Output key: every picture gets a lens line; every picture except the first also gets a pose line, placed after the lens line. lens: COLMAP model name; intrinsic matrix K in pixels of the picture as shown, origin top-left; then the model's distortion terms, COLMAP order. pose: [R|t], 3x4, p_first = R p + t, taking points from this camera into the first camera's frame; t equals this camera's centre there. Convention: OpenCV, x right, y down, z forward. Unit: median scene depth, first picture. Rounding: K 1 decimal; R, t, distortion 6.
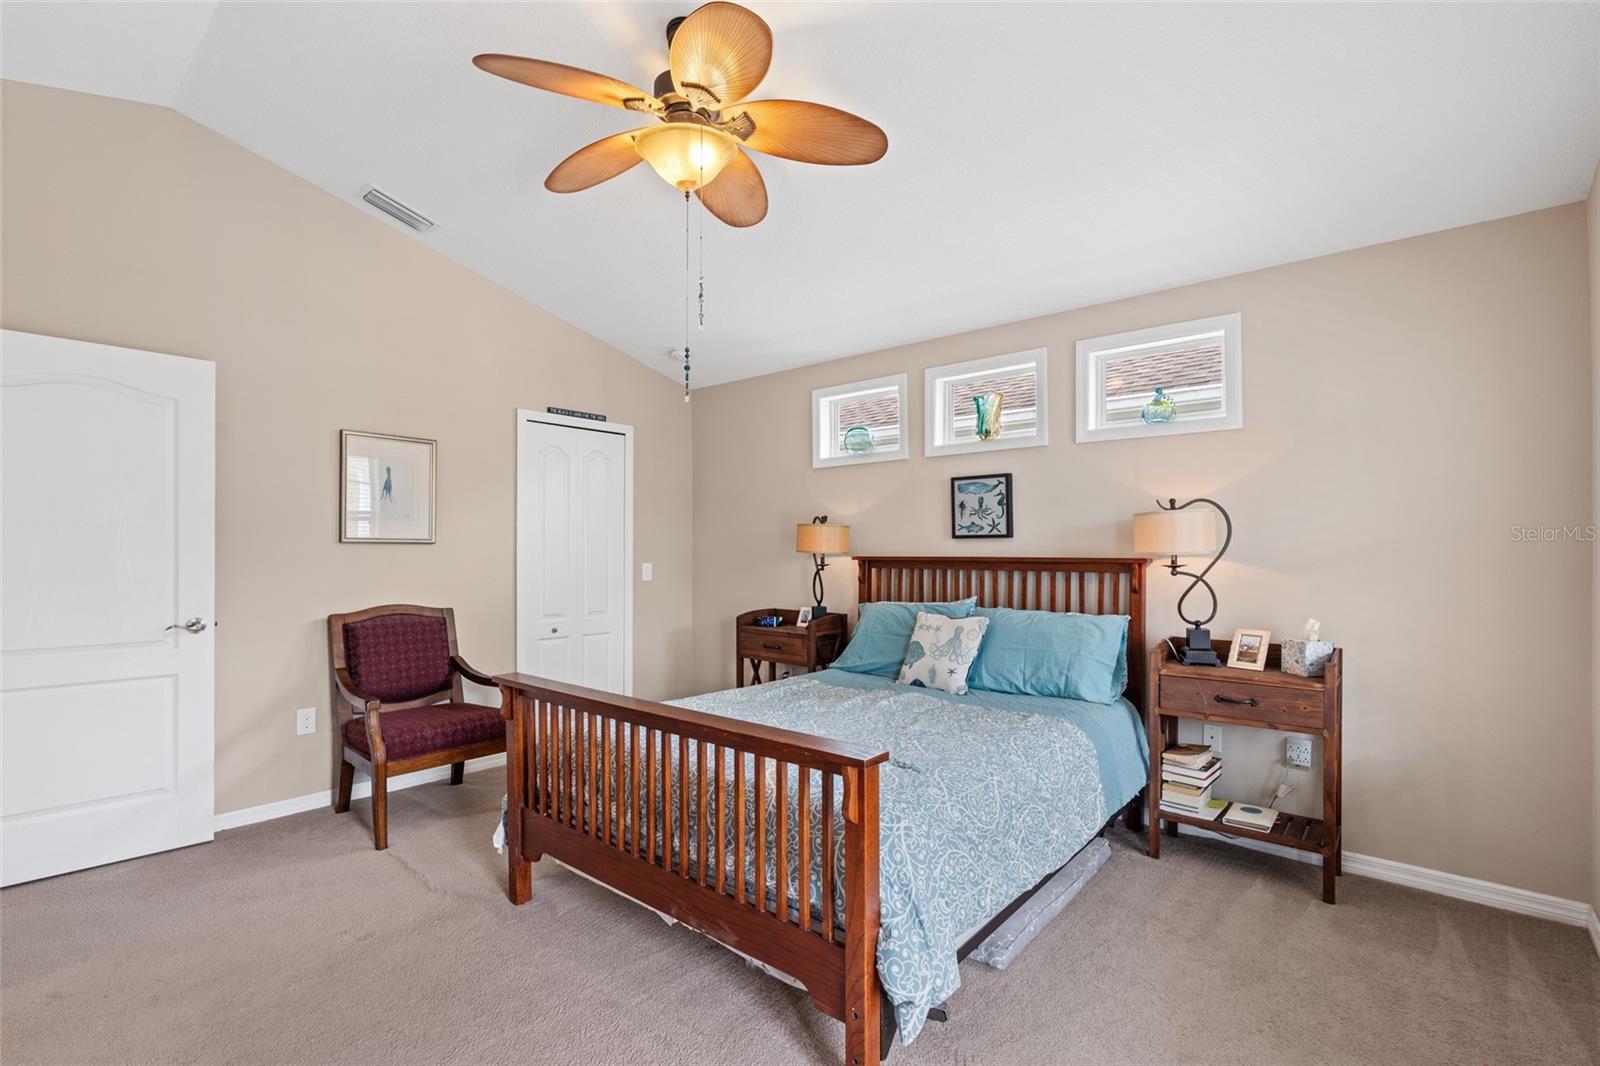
lens RADIAL K [[720.3, 0, 785.8], [0, 720.3, 528.0], [0, 0, 1]] dist [-0.009507, 0.003699]
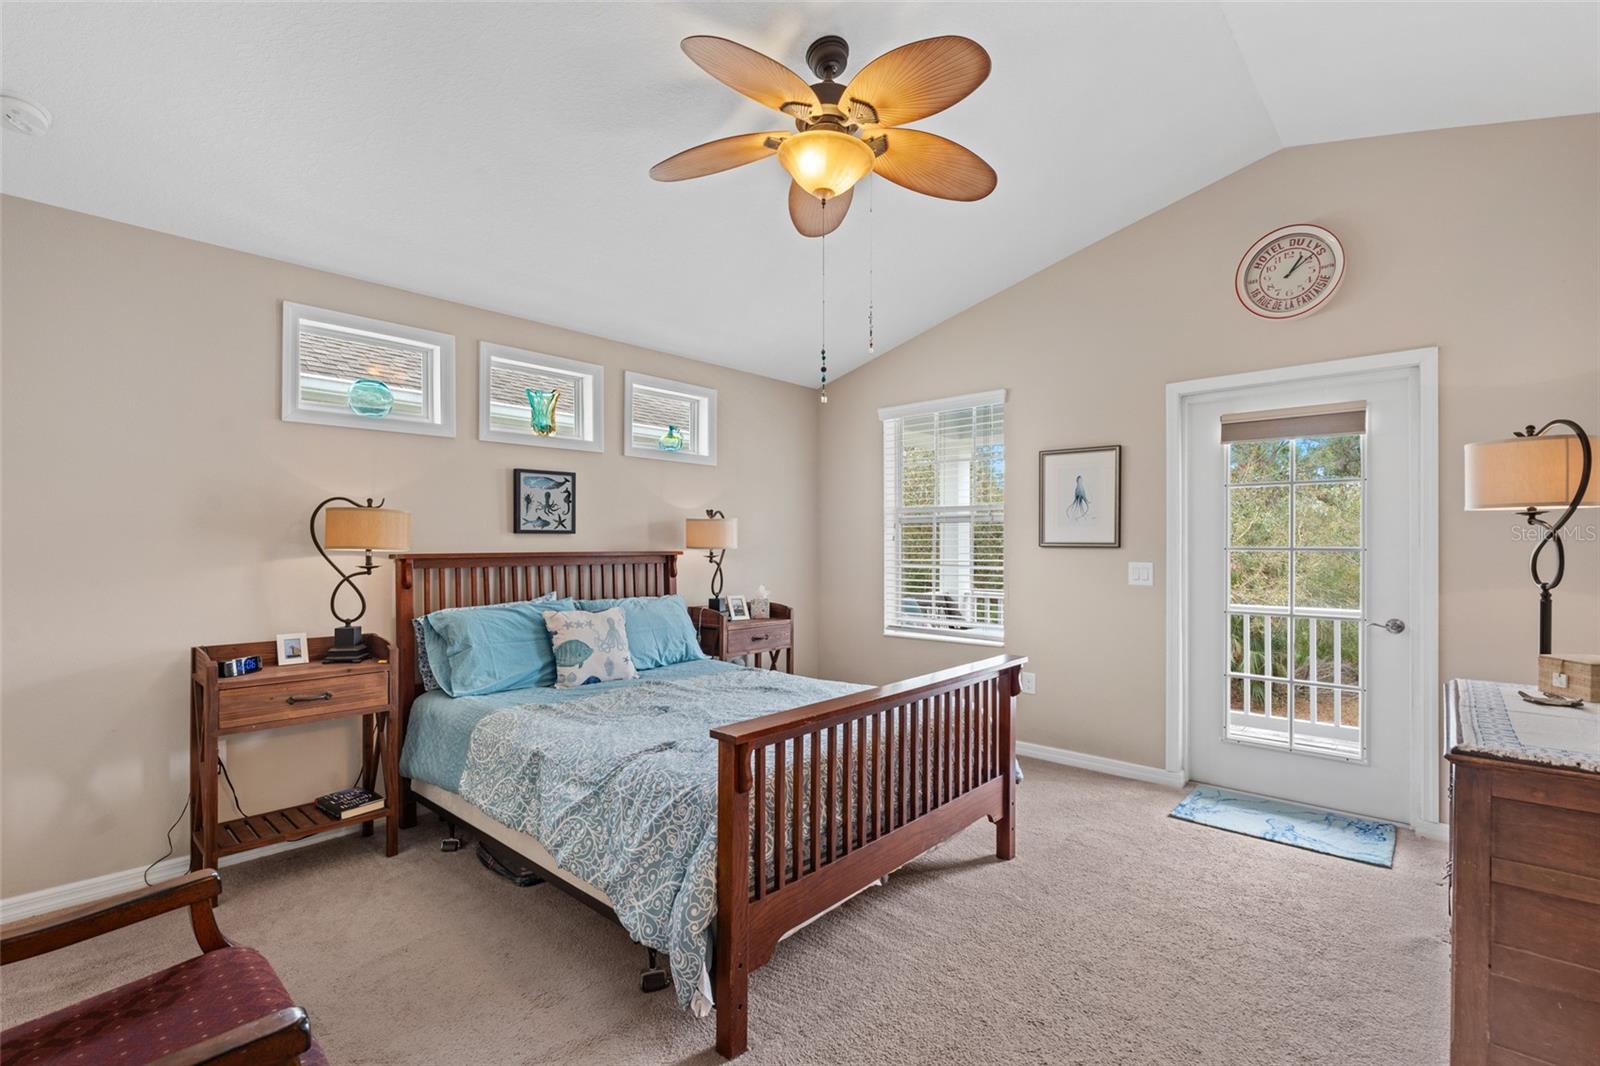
lens RADIAL K [[720.3, 0, 791.4], [0, 720.3, 540.6], [0, 0, 1]] dist [-0.009507, 0.003699]
pose [[0.036066, 0.008425, 0.999314, -0.701283], [-0.026274, 0.999627, -0.007479, 0.021827], [-0.999004, -0.025986, 0.036274, 0.615241]]
